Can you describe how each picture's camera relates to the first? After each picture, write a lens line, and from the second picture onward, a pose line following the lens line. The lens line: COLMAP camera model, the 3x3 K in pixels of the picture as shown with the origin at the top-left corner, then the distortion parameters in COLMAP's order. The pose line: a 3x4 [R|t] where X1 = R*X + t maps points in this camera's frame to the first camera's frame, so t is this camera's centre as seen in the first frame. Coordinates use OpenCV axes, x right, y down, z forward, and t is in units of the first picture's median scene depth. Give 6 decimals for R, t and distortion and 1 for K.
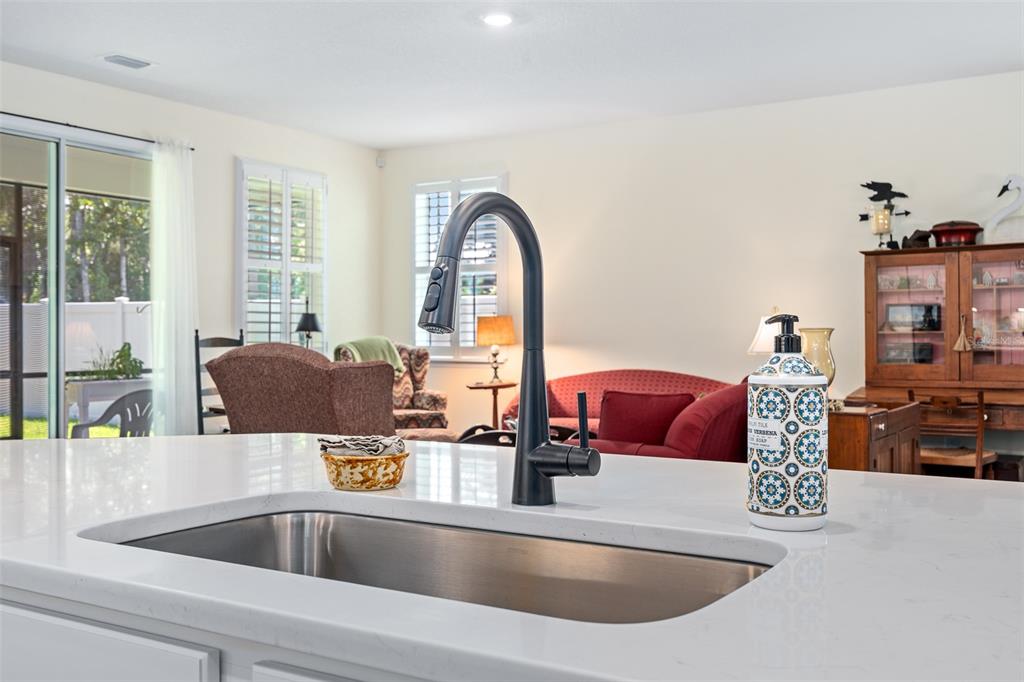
lens RADIAL K [[1002.3, 0, 513.8], [0, 1002.3, 346.2], [0, 0, 1]] dist [0.000014, 0.000000]
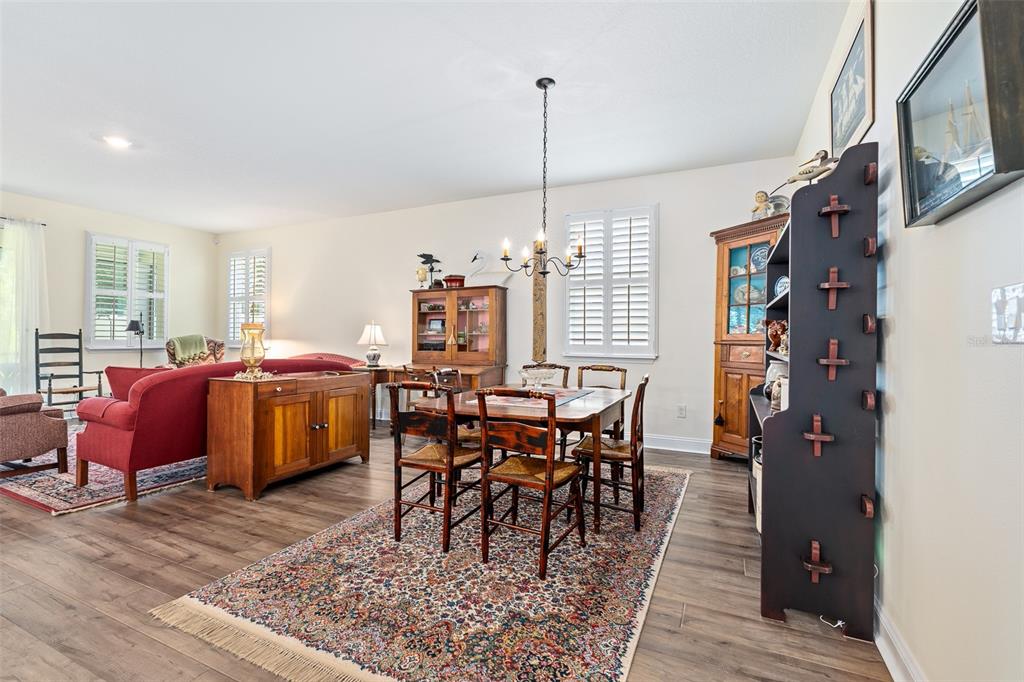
lens RADIAL K [[465.6, 0, 516.5], [0, 465.6, 334.5], [0, 0, 1]] dist [-0.010067, 0.004584]
pose [[0.993956, 0.010347, 0.109293, 0.429970], [-0.008670, 0.999837, -0.015811, -0.000975], [-0.109439, 0.014768, 0.993884, 0.119785]]
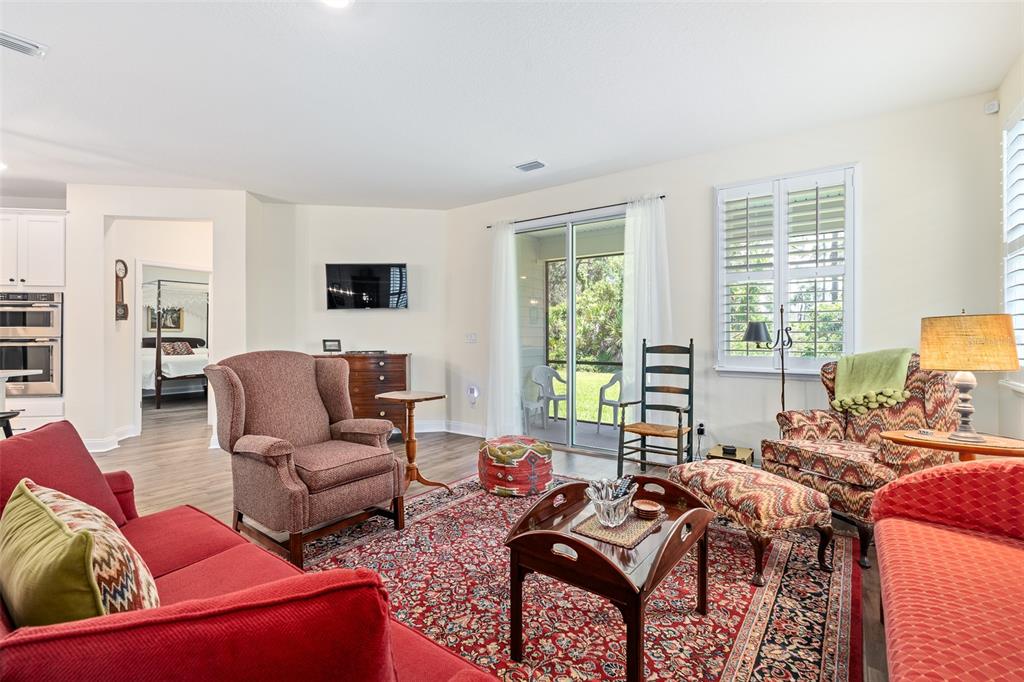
lens RADIAL K [[465.6, 0, 516.9], [0, 465.6, 333.1], [0, 0, 1]] dist [-0.010067, 0.004584]
pose [[-0.063361, -0.004174, -0.997982, 0.291877], [-0.011471, 0.999928, -0.003453, -0.020595], [0.997925, 0.011229, -0.063405, 0.901019]]
